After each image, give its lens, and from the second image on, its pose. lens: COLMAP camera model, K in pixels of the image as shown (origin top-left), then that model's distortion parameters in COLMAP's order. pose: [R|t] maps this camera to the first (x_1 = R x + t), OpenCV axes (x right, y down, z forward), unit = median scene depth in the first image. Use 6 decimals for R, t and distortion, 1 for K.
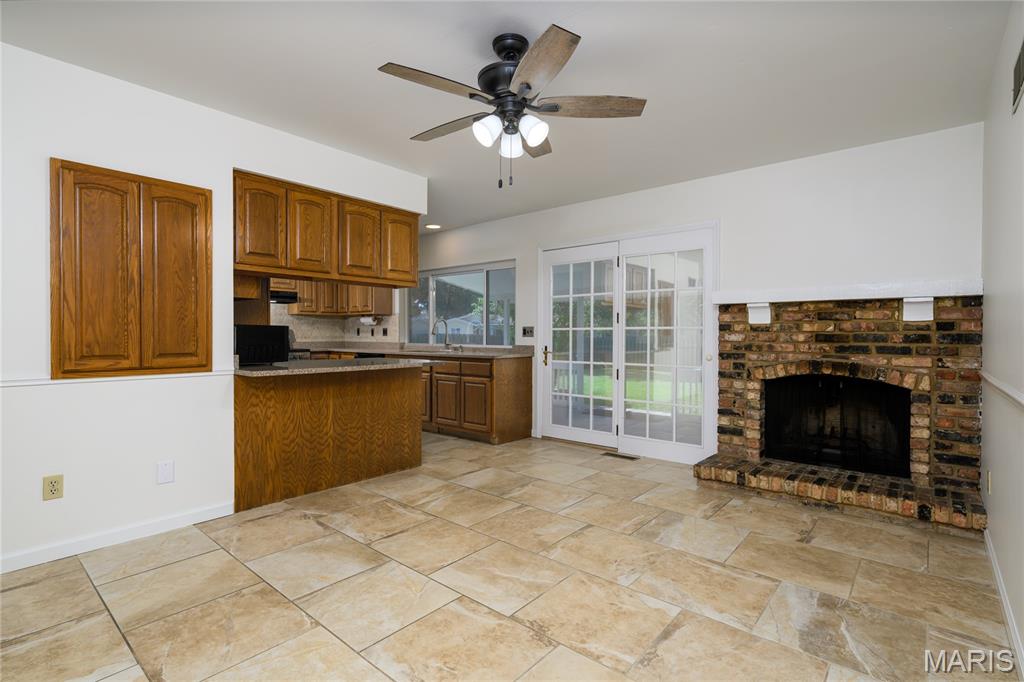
lens RADIAL K [[485.4, 0, 512.9], [0, 485.4, 341.6], [0, 0, 1]] dist [-0.000065, -0.000197]
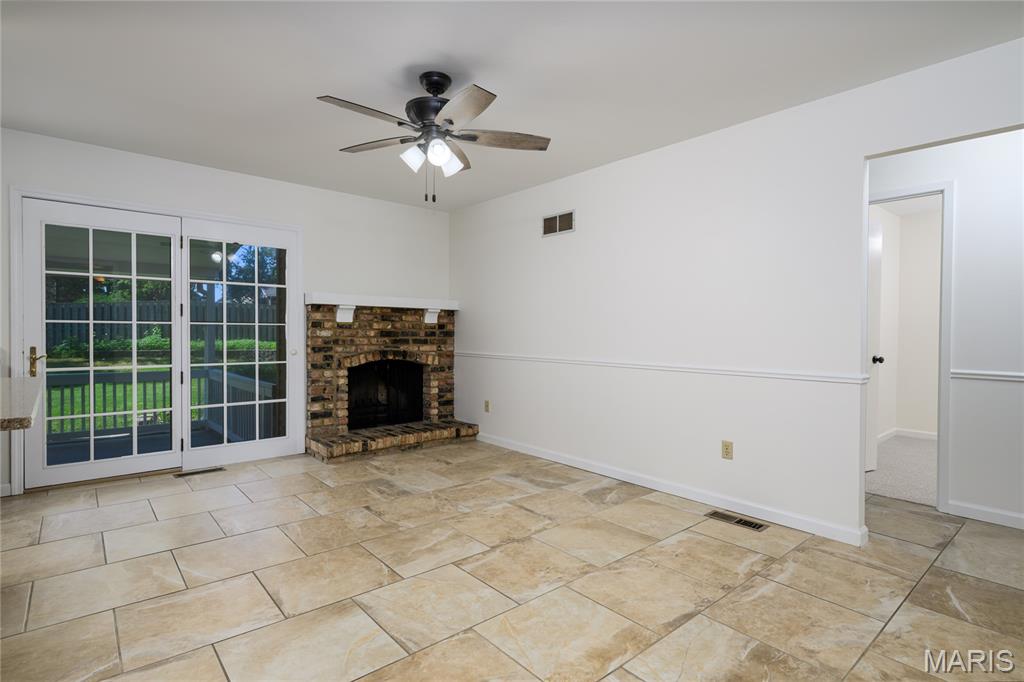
lens RADIAL K [[515.0, 0, 513.3], [0, 515.0, 338.0], [0, 0, 1]] dist [-0.005096, -0.000761]
pose [[0.152183, -0.012666, 0.988271, -0.860987], [0.007457, 0.999904, 0.011667, -0.010568], [-0.988324, 0.005594, 0.152263, 0.459631]]
